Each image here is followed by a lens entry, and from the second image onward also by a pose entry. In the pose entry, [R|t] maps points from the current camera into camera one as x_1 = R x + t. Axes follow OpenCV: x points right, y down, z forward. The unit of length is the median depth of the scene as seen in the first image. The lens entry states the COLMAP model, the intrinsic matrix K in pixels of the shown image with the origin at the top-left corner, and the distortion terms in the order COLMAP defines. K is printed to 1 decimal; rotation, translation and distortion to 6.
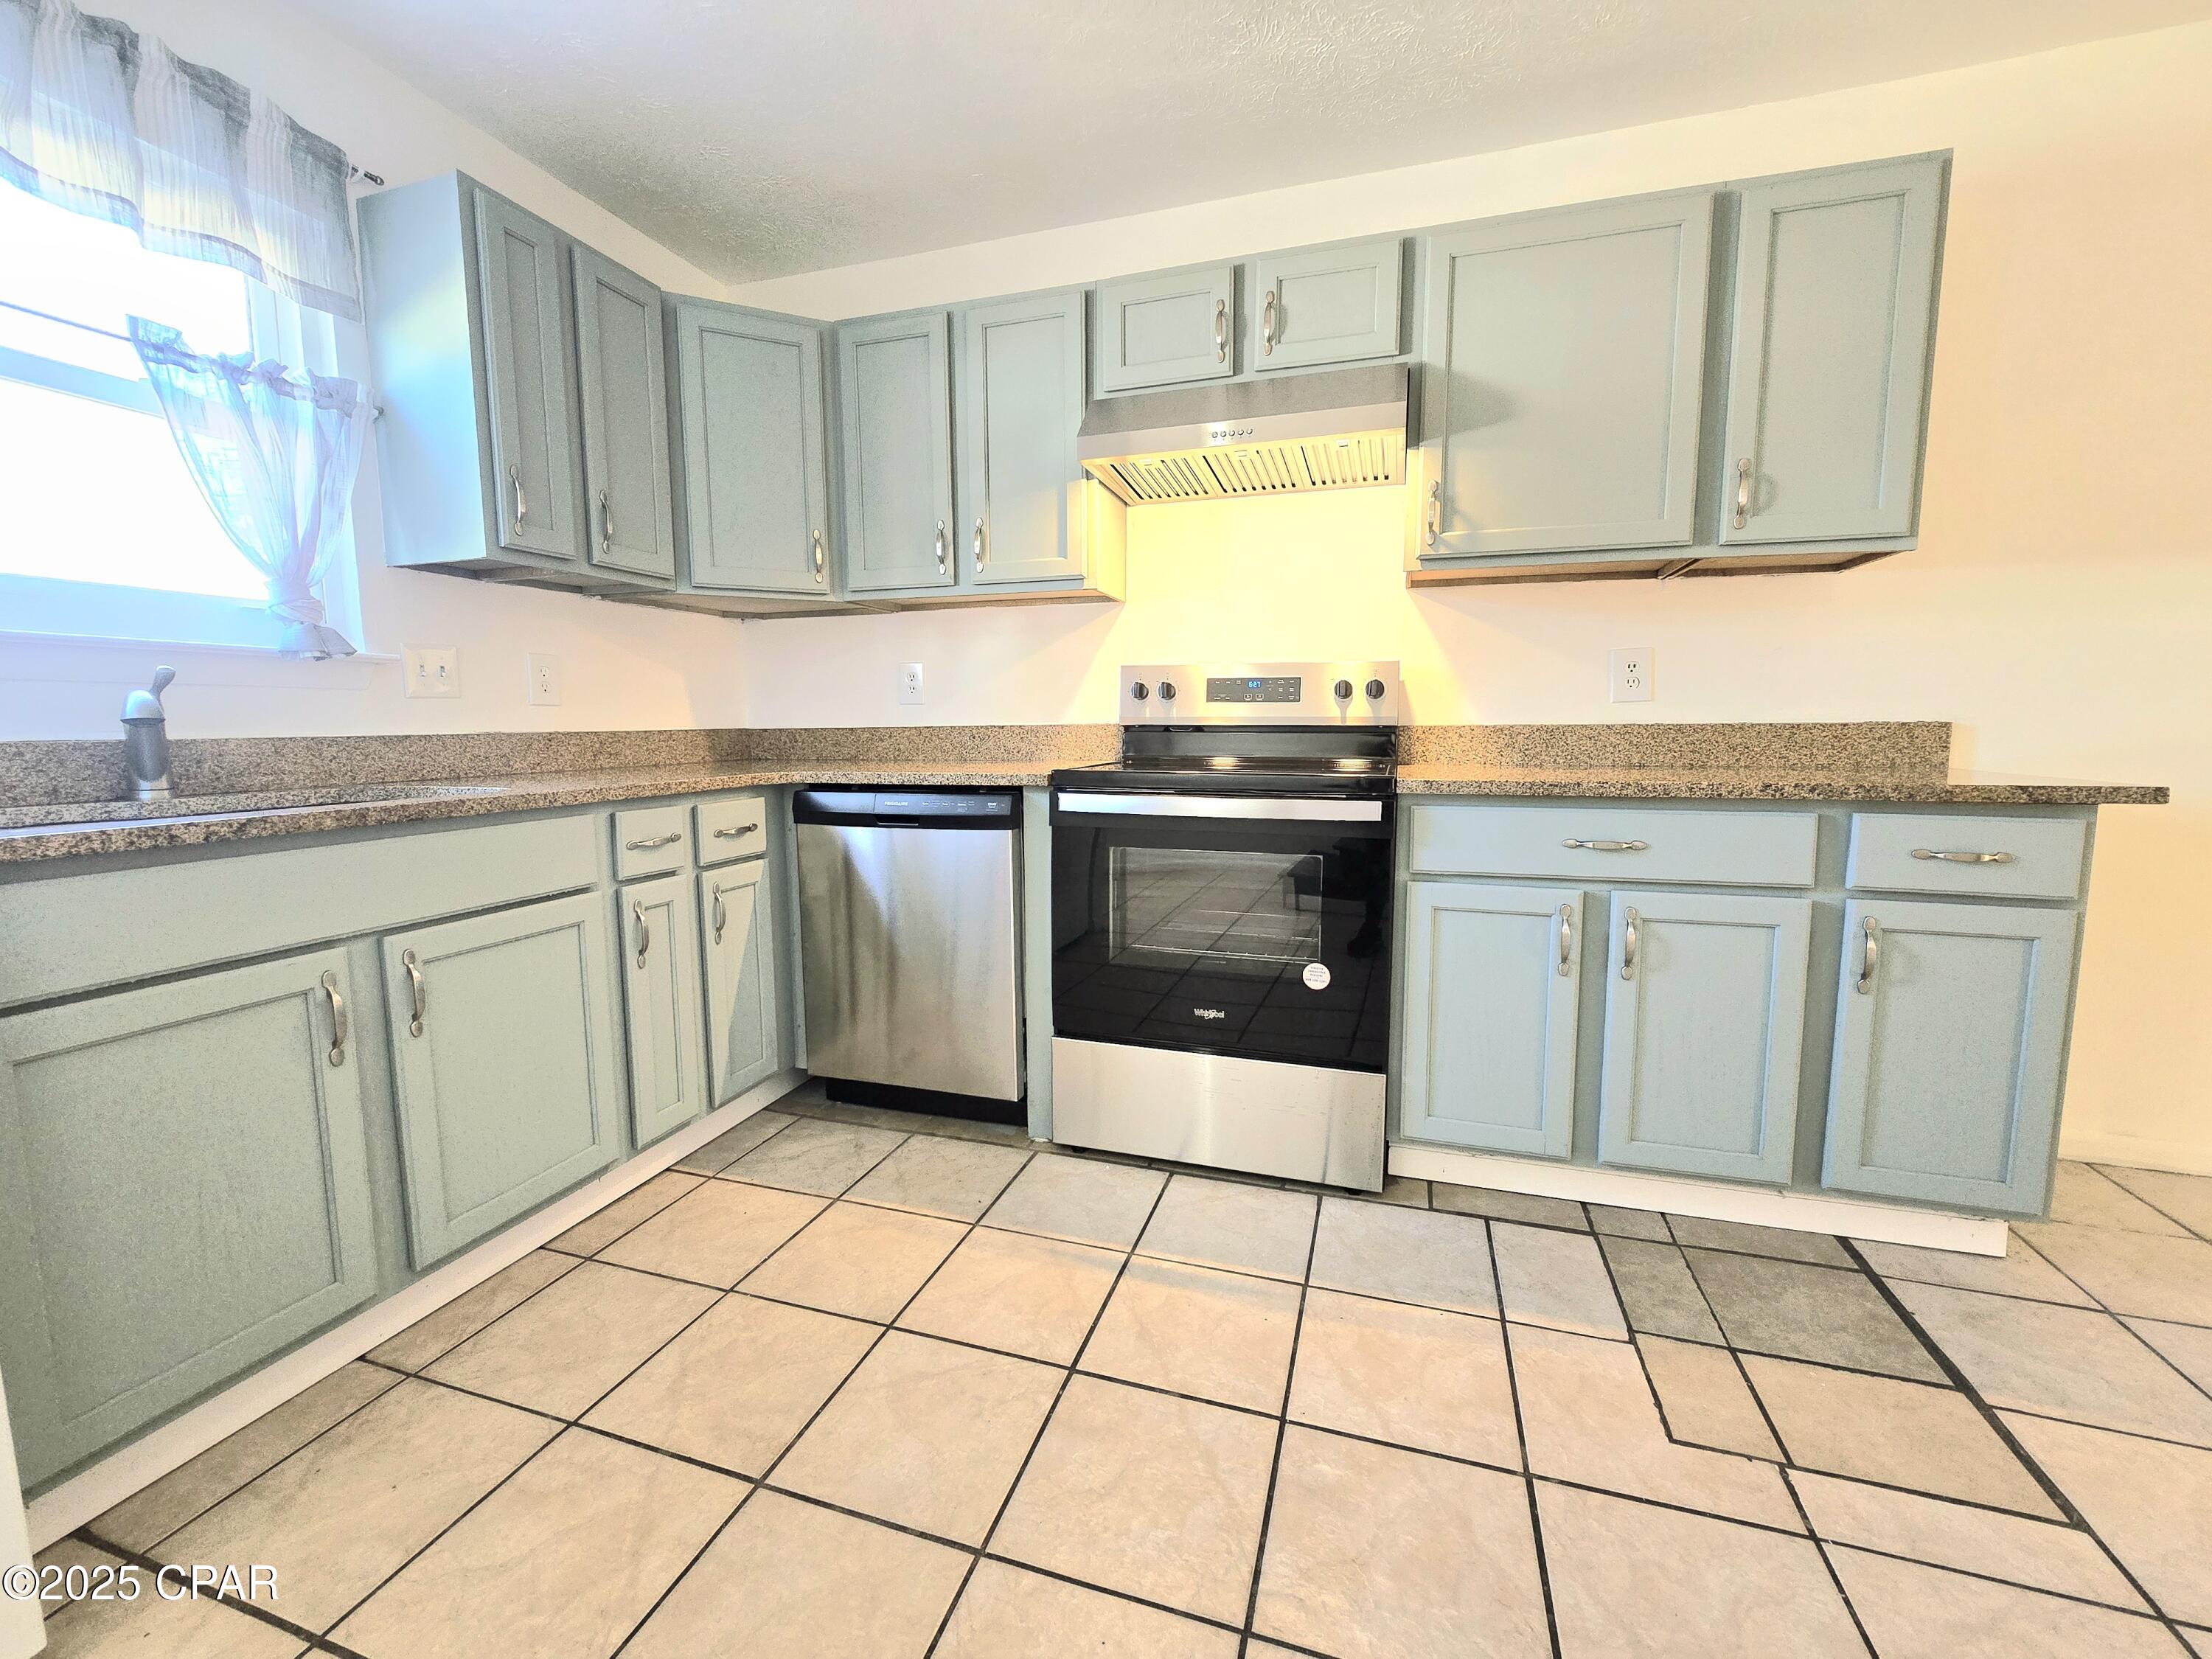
lens RADIAL K [[901.7, 0, 1108.5], [0, 901.7, 818.8], [0, 0, 1]] dist [-0.004358, -0.000238]
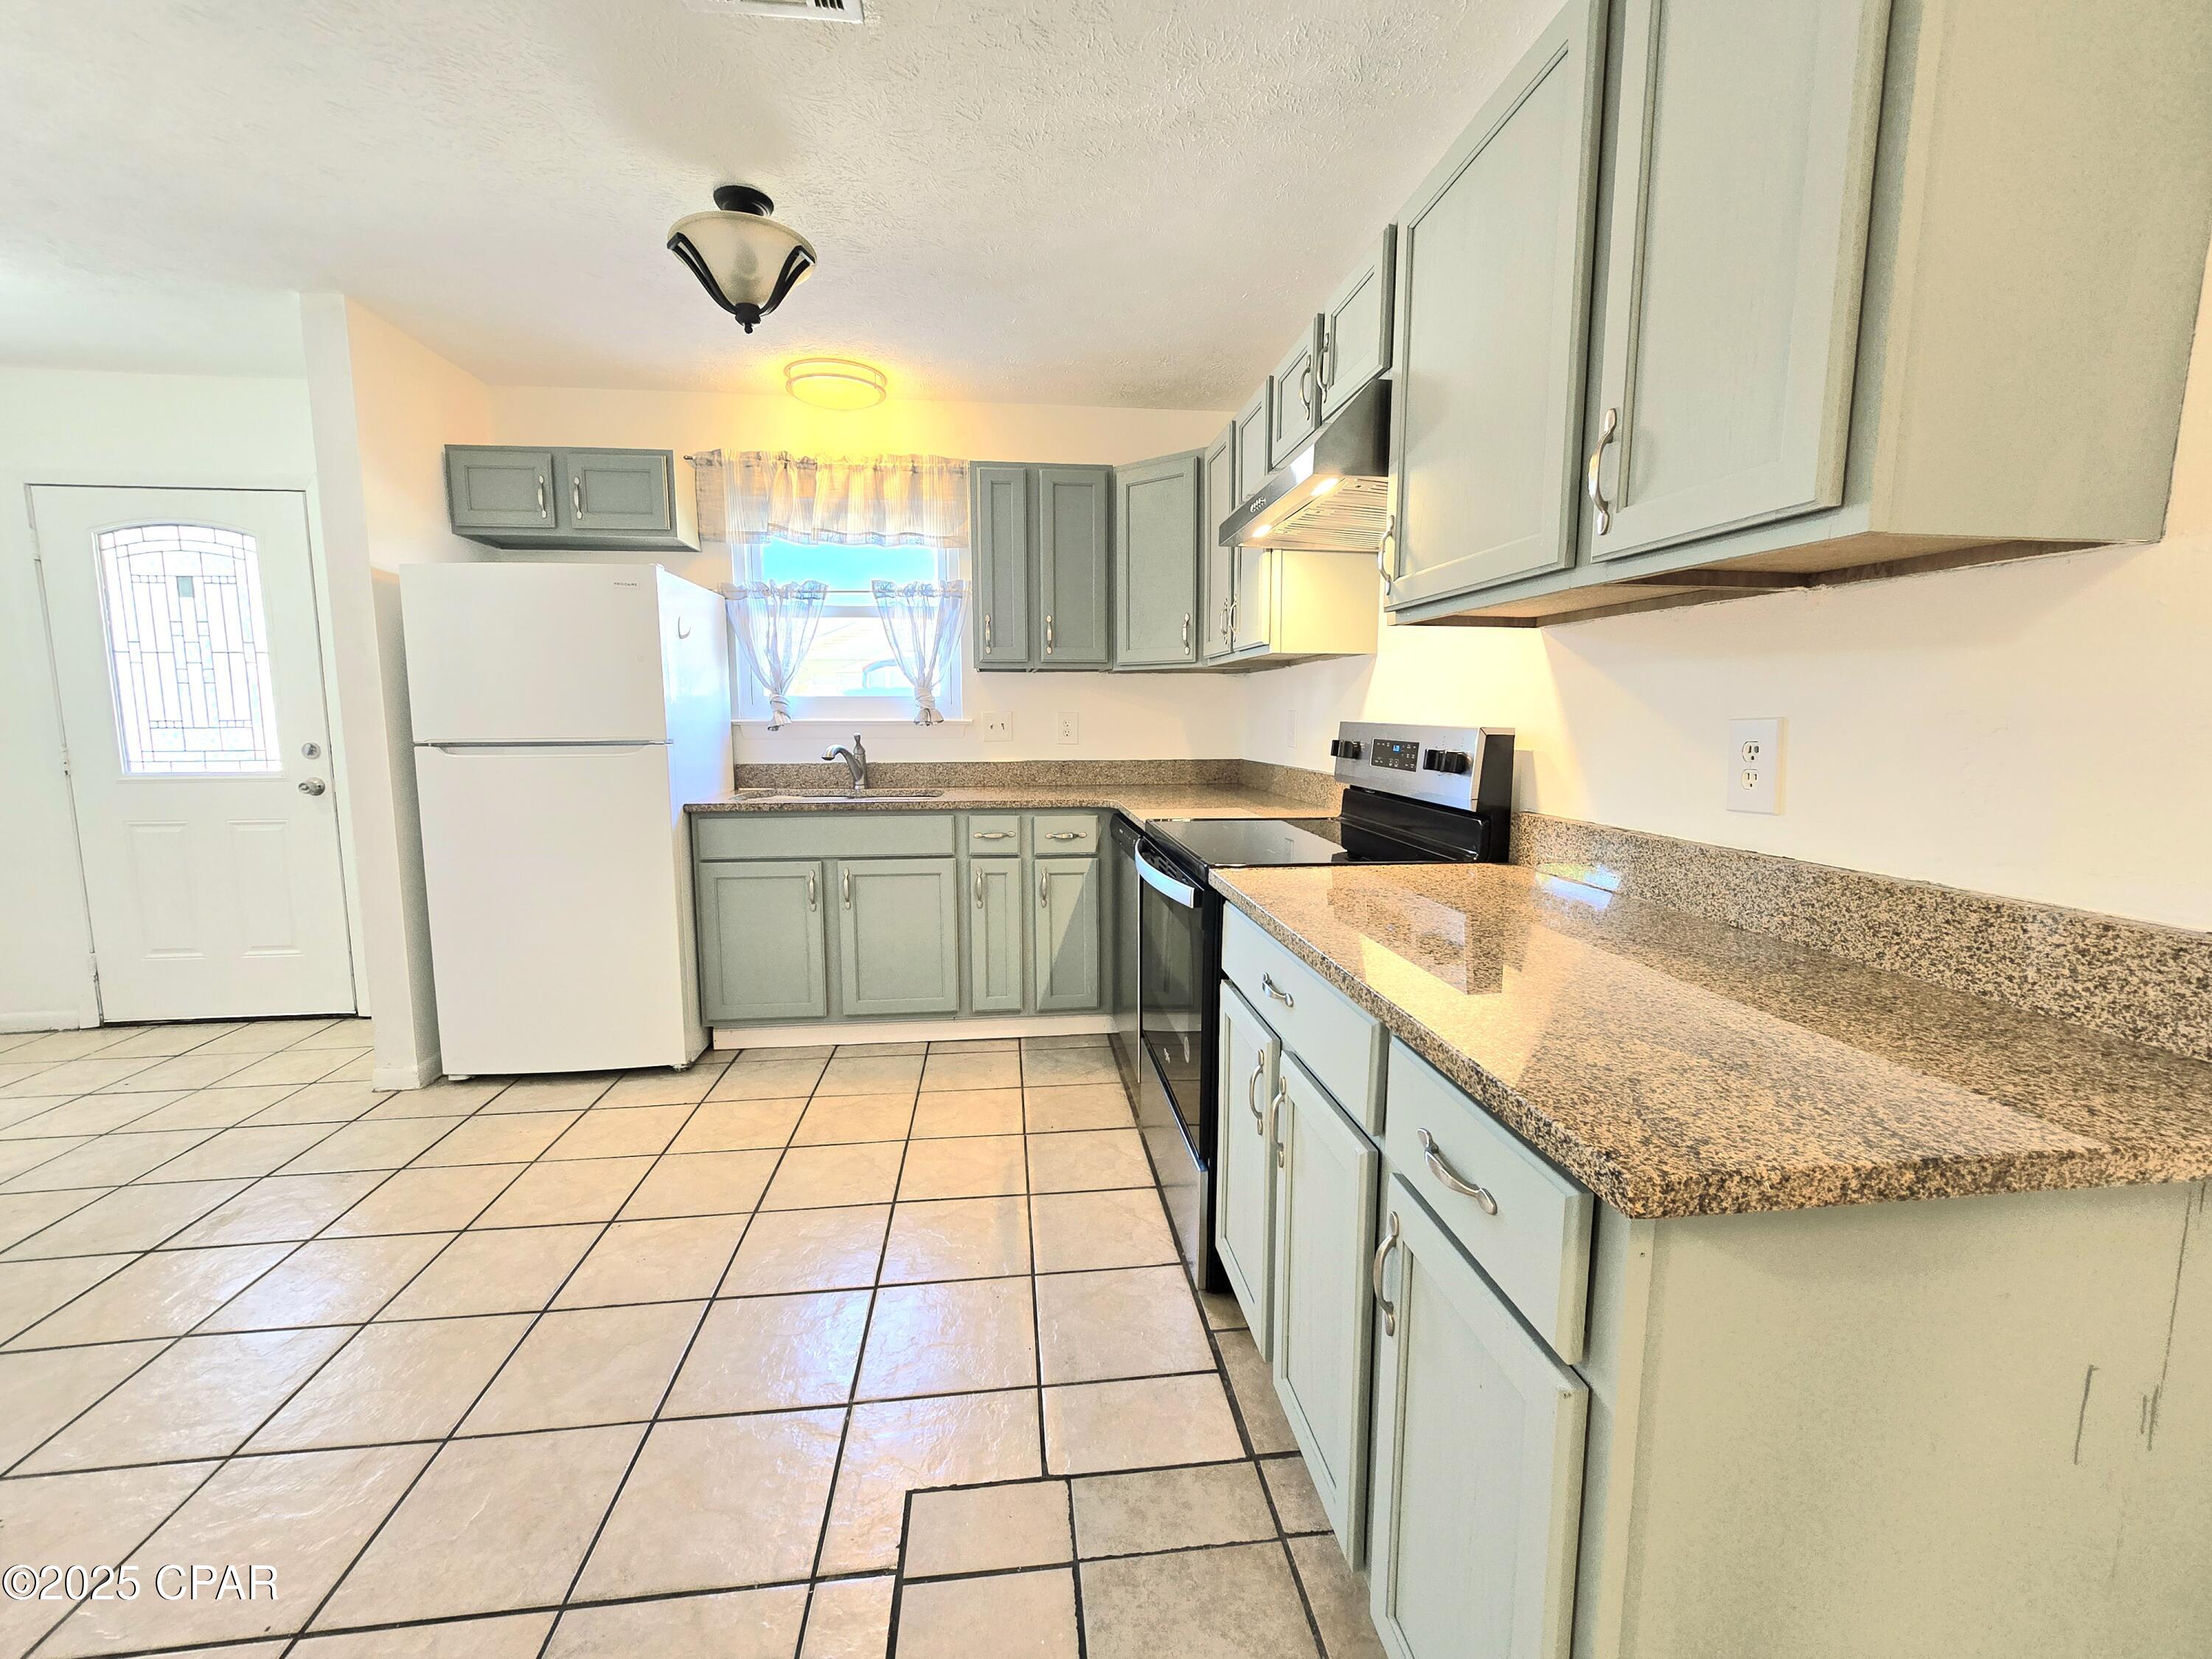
lens RADIAL K [[901.7, 0, 1106.3], [0, 901.7, 828.5], [0, 0, 1]] dist [-0.004358, -0.000238]
pose [[0.420242, 0.120104, -0.899429, 1.090042], [-0.102213, 0.991159, 0.084596, -0.150627], [0.901637, 0.056383, 0.428803, 0.474209]]
